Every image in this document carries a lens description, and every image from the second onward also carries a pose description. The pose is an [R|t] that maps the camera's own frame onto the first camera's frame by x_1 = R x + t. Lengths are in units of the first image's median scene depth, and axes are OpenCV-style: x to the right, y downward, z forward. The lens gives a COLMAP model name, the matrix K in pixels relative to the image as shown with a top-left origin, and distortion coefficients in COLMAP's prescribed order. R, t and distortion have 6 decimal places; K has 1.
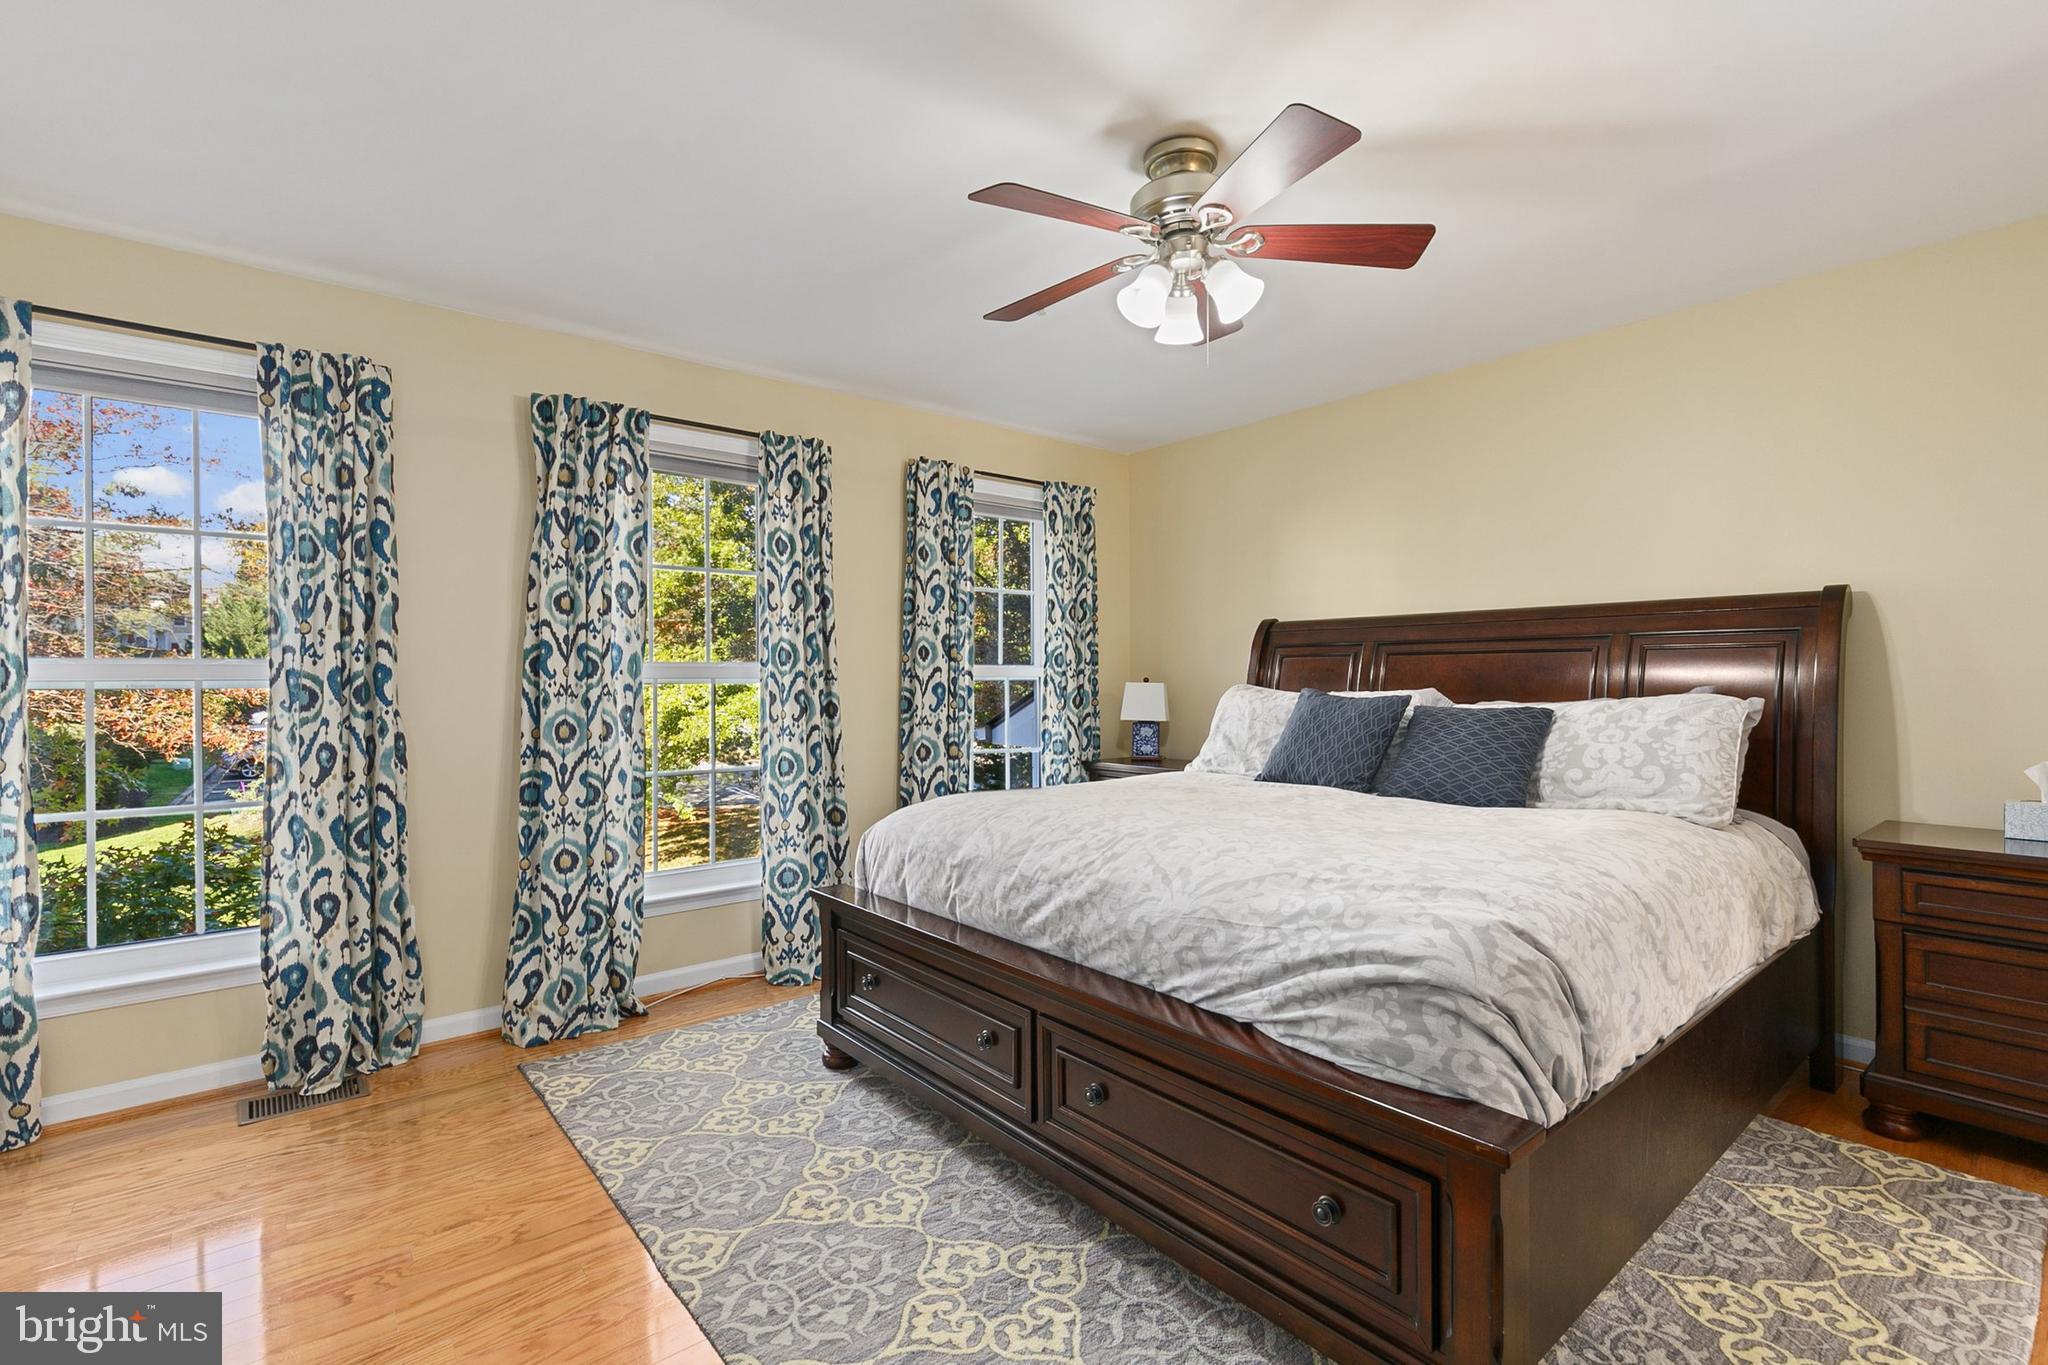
lens RADIAL K [[918.6, 0, 1019.8], [0, 918.6, 682.5], [0, 0, 1]] dist [0.008156, -0.001487]
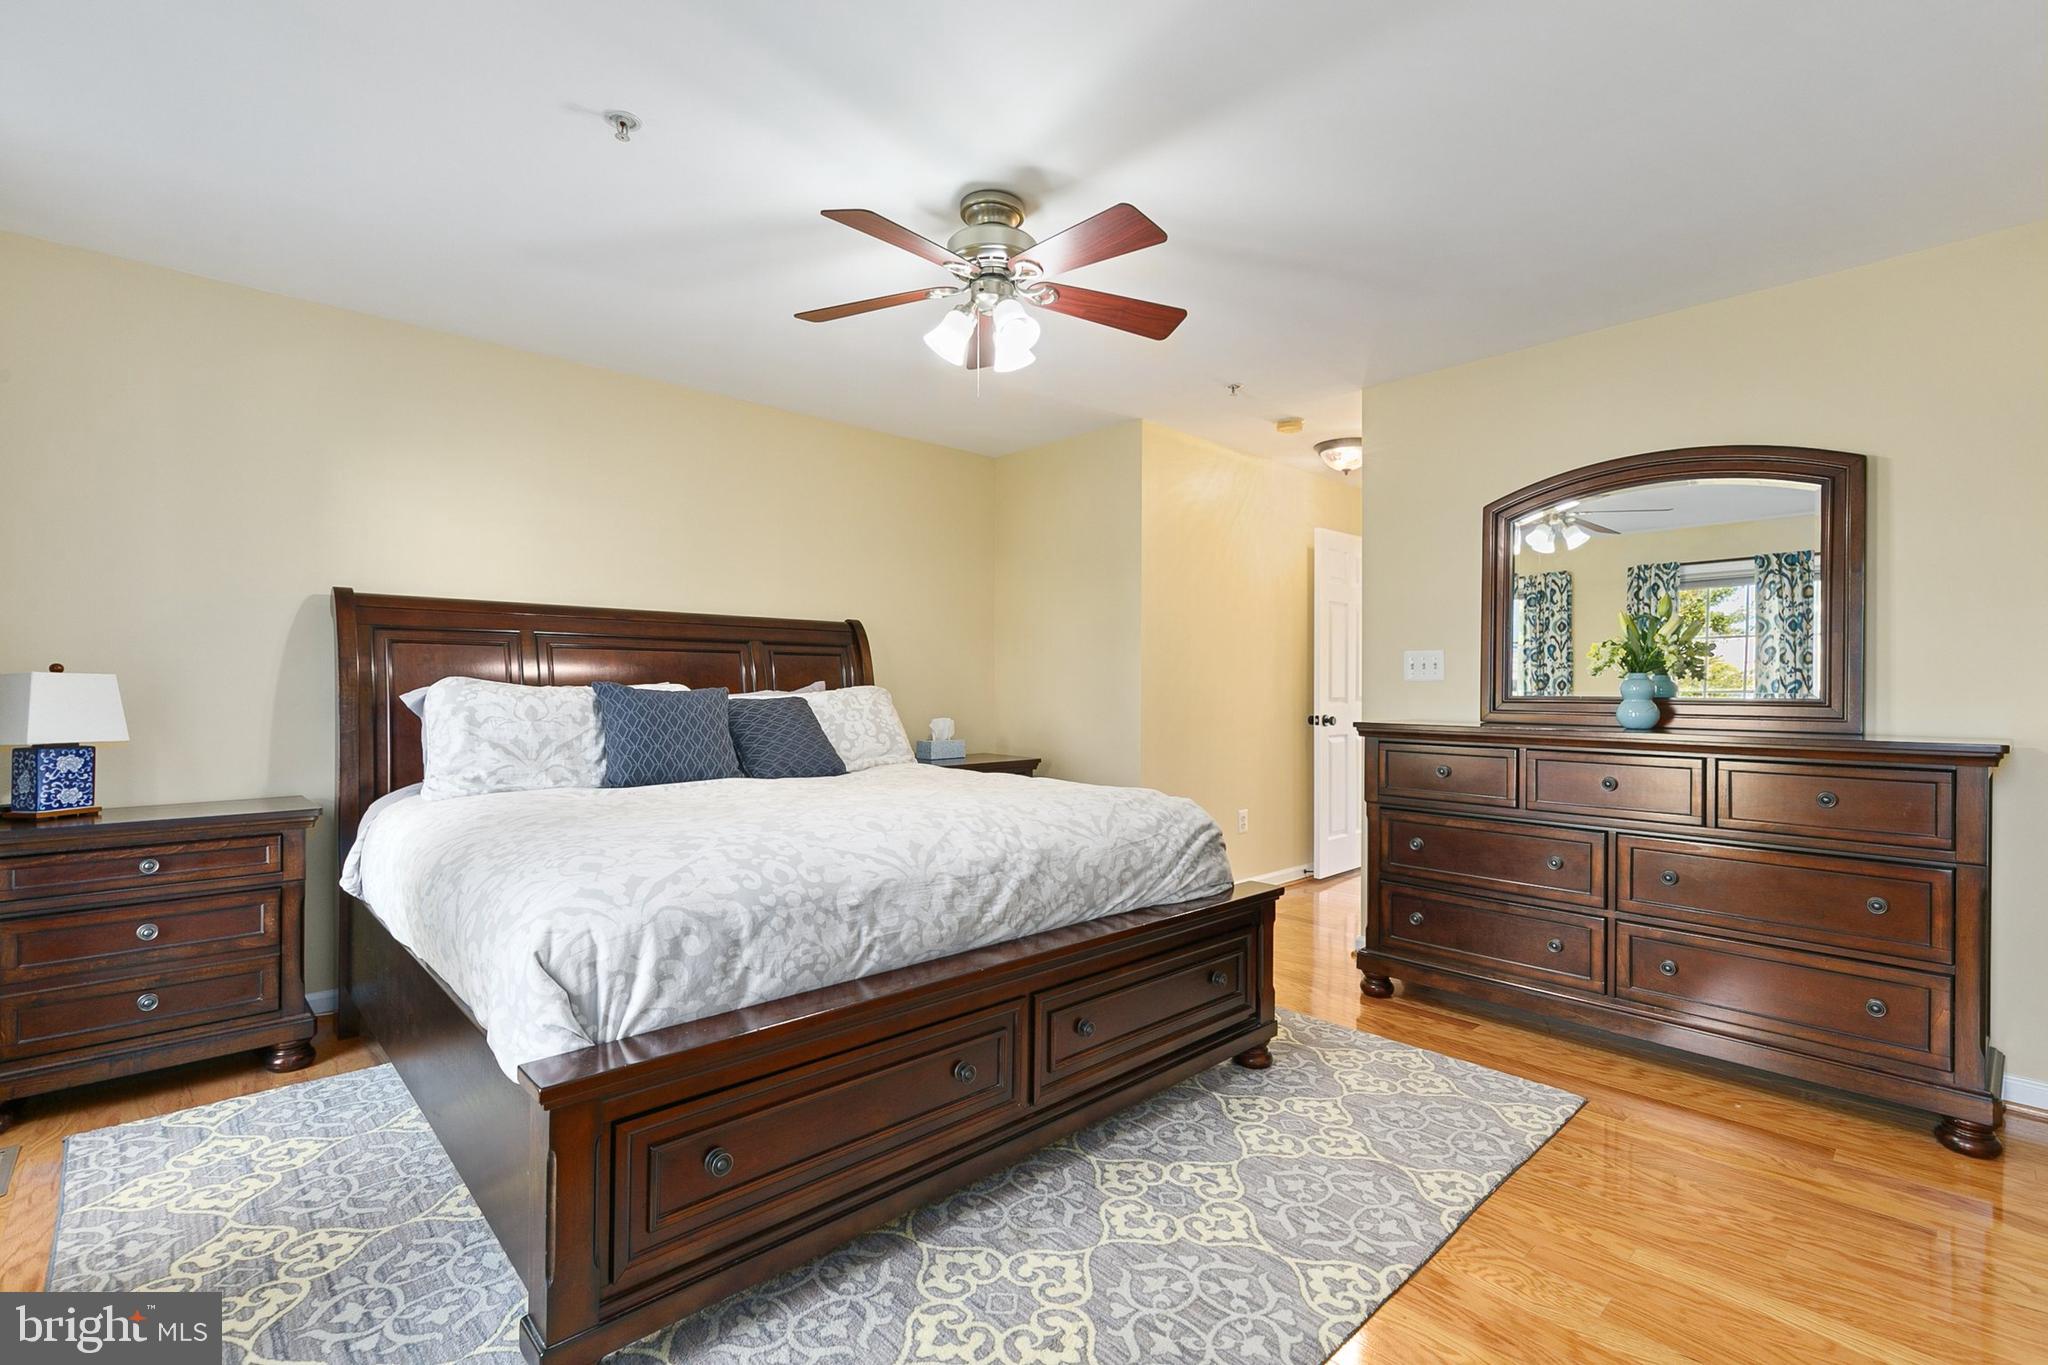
lens RADIAL K [[918.6, 0, 1019.8], [0, 918.6, 682.5], [0, 0, 1]] dist [0.008156, -0.001487]
pose [[-0.055410, 0.005968, 0.998446, -0.960576], [0.001043, 0.999982, -0.005919, 0.021010], [-0.998463, 0.000713, -0.055416, 1.034494]]
